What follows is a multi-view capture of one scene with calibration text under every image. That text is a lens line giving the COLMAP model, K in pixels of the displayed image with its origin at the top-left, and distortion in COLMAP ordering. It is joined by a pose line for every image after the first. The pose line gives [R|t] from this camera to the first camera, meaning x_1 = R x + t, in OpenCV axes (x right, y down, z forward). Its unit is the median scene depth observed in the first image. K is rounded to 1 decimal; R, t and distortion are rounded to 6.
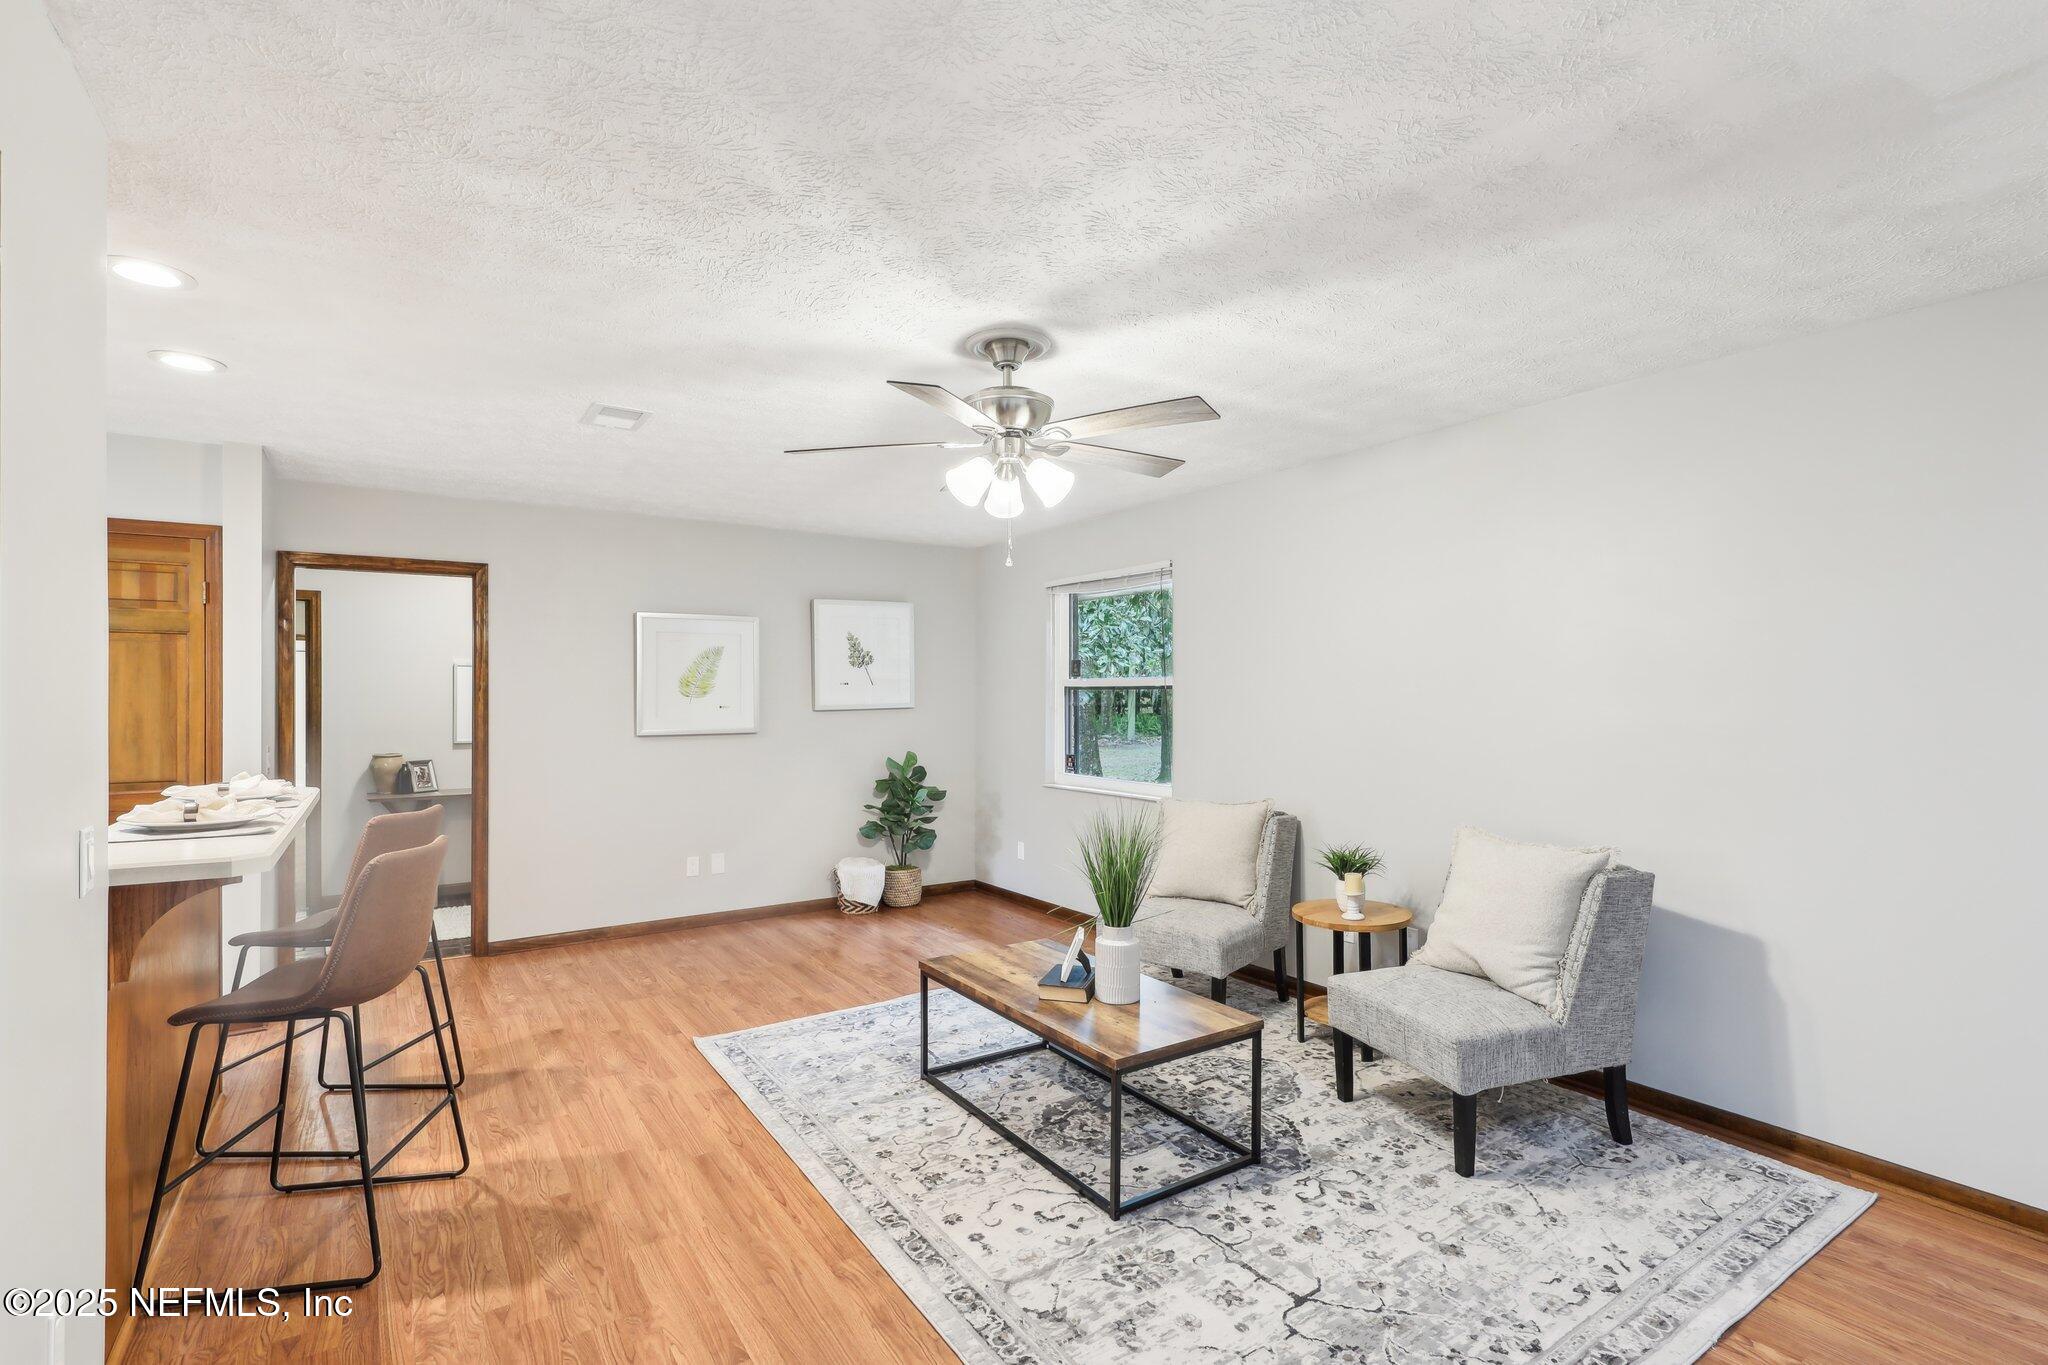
lens RADIAL K [[937.5, 0, 1033.0], [0, 937.5, 685.2], [0, 0, 1]] dist [0.002078, 0.000016]
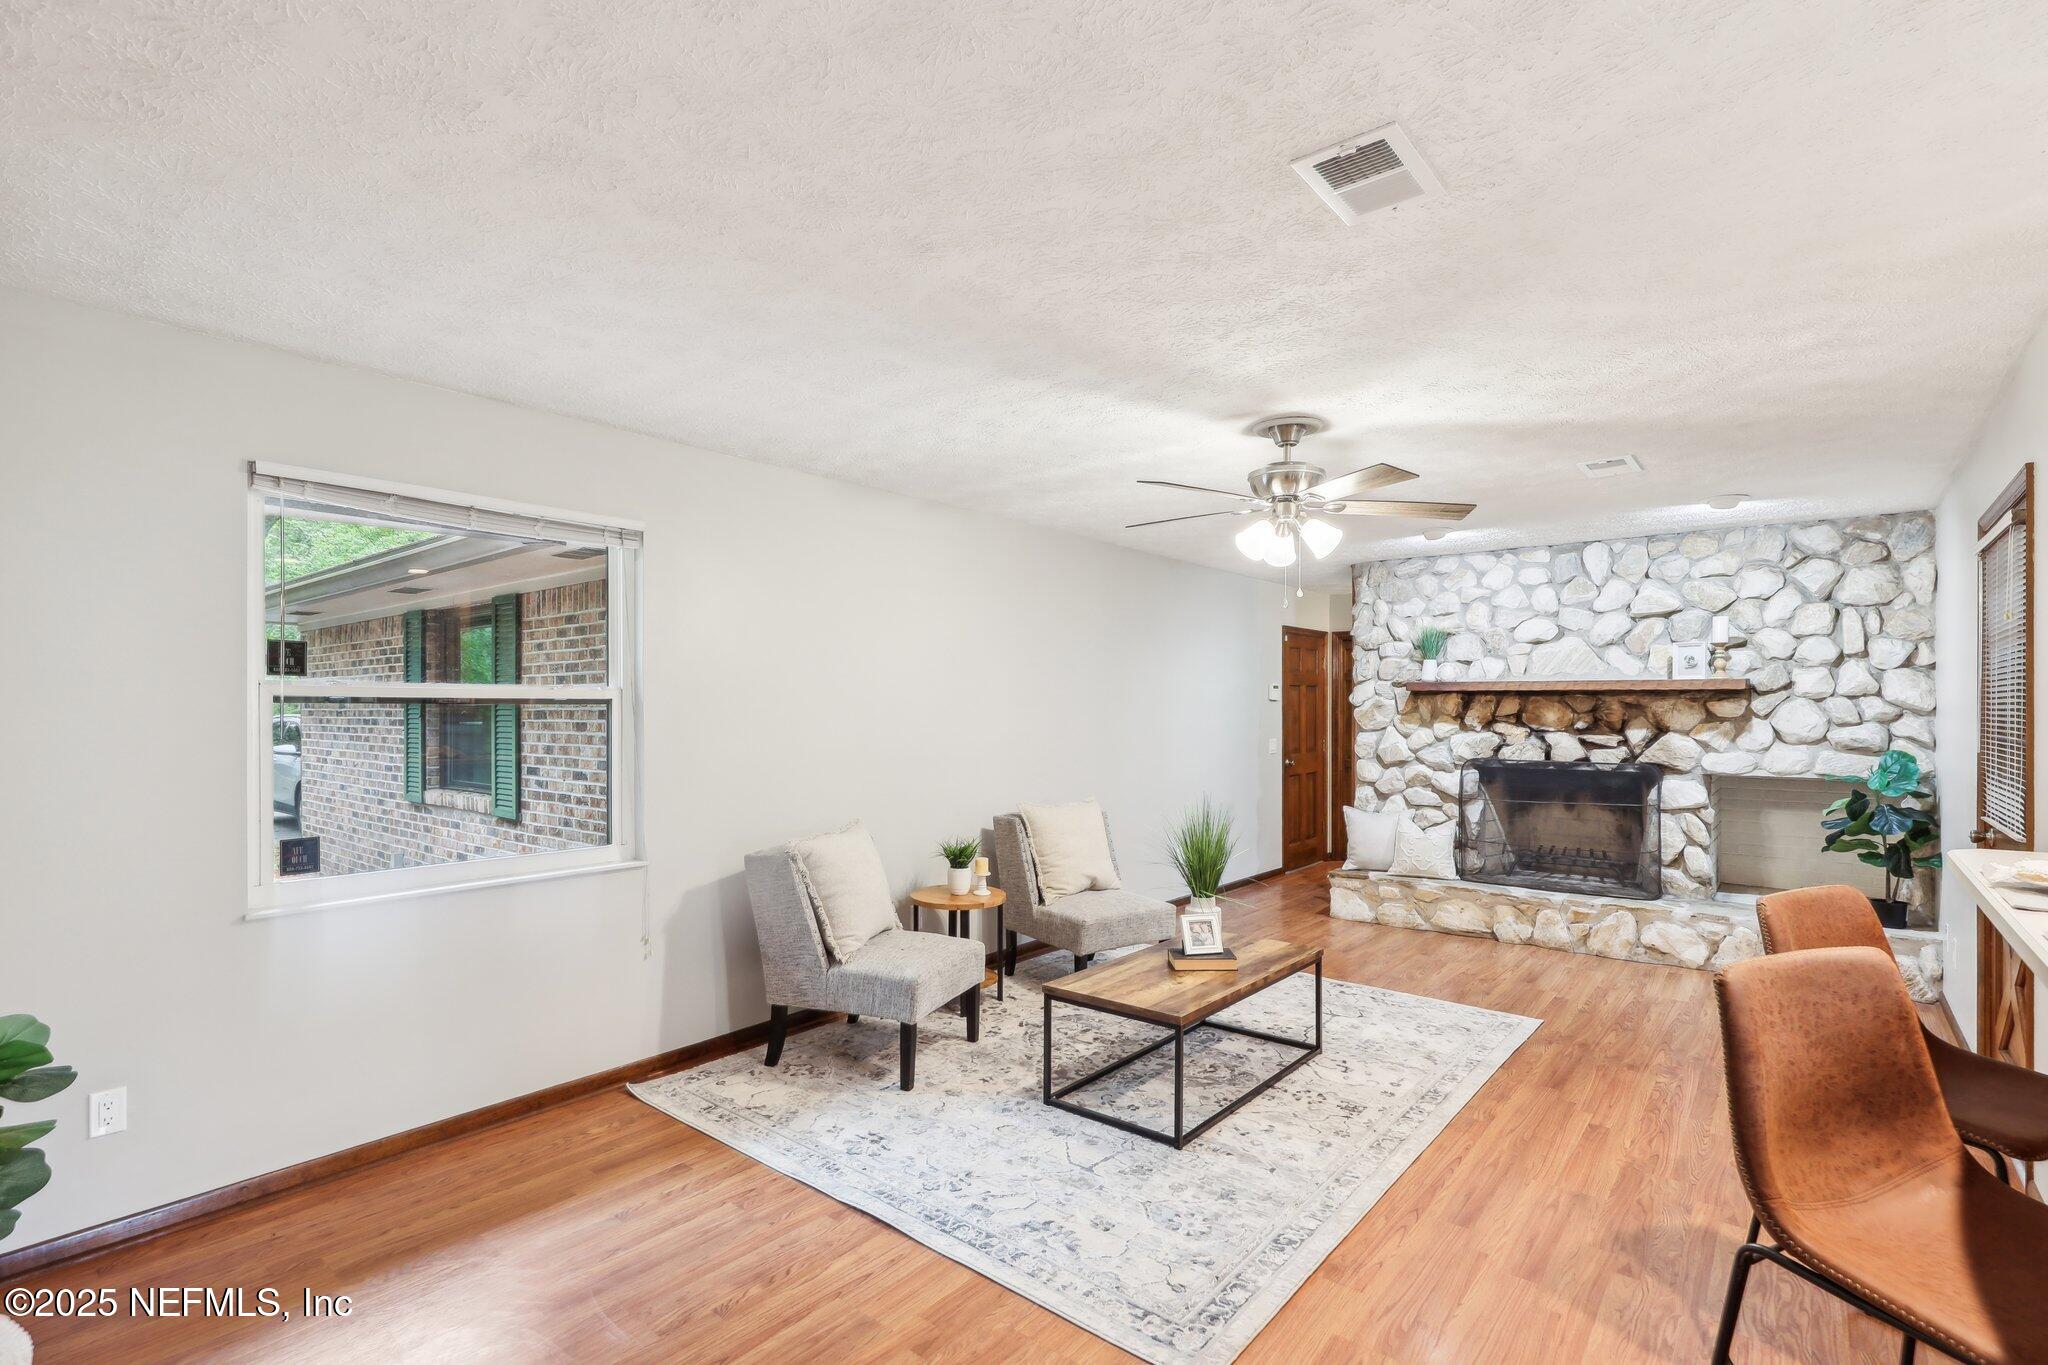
lens RADIAL K [[957.6, 0, 1021.4], [0, 957.6, 700.3], [0, 0, 1]] dist [-0.000042, -0.000370]
pose [[-0.273913, 0.009125, 0.961711, -1.109640], [-0.006846, 0.999911, -0.011437, 0.012766], [-0.961730, -0.009716, -0.273826, 1.639113]]
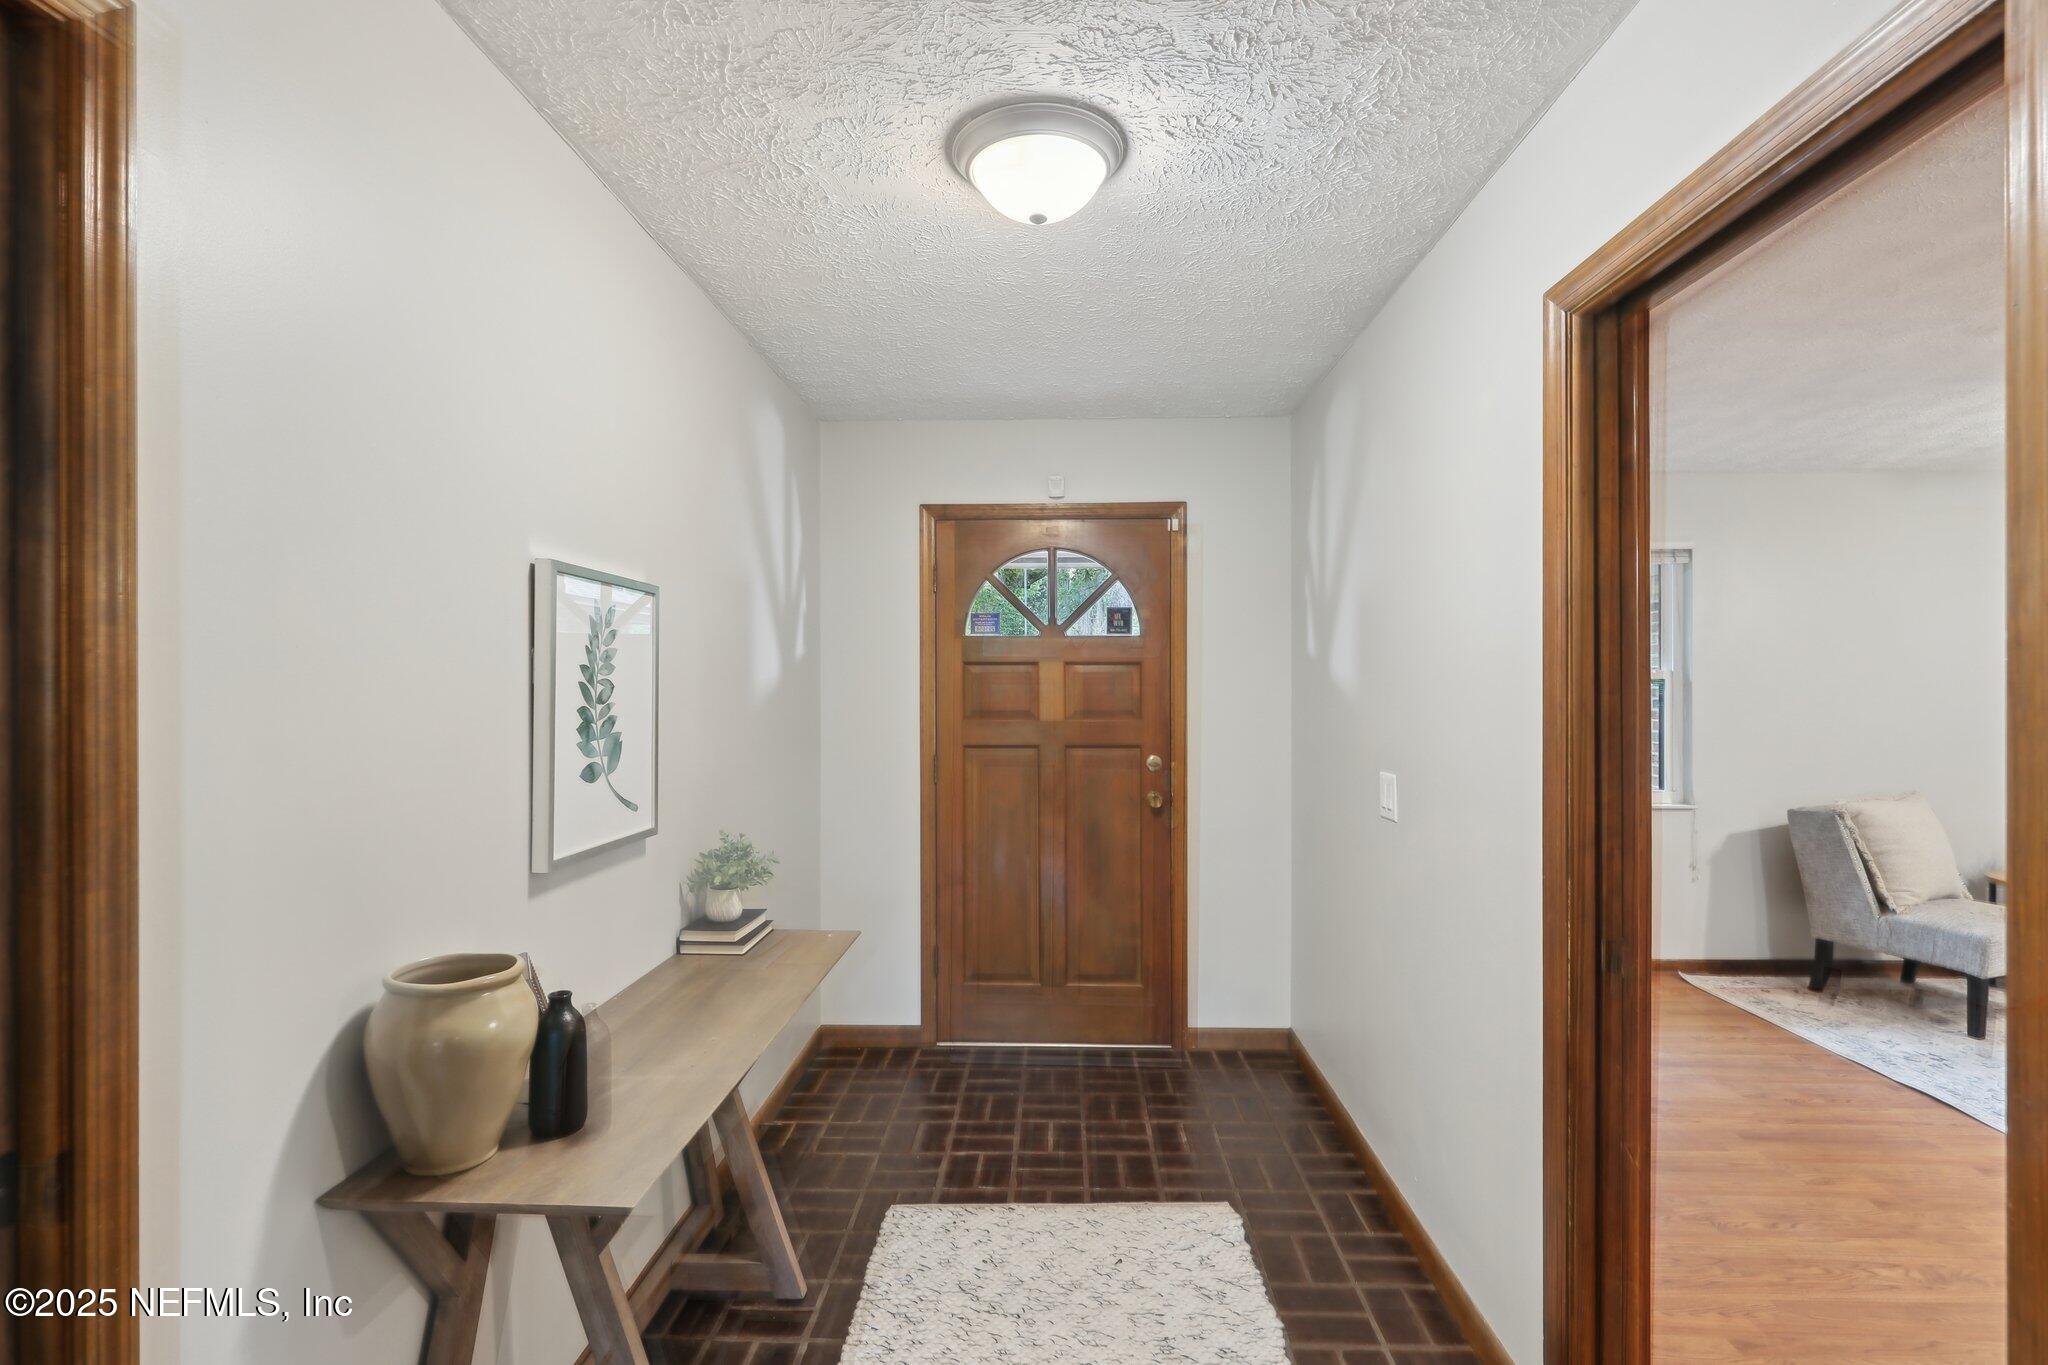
lens RADIAL K [[957.6, 0, 1021.4], [0, 957.6, 700.3], [0, 0, 1]] dist [-0.000042, -0.000370]
pose [[0.595155, 0.002441, 0.803607, -1.735628], [-0.009128, 0.999951, 0.003723, 0.039515], [-0.803559, -0.009551, 0.595148, 1.717945]]
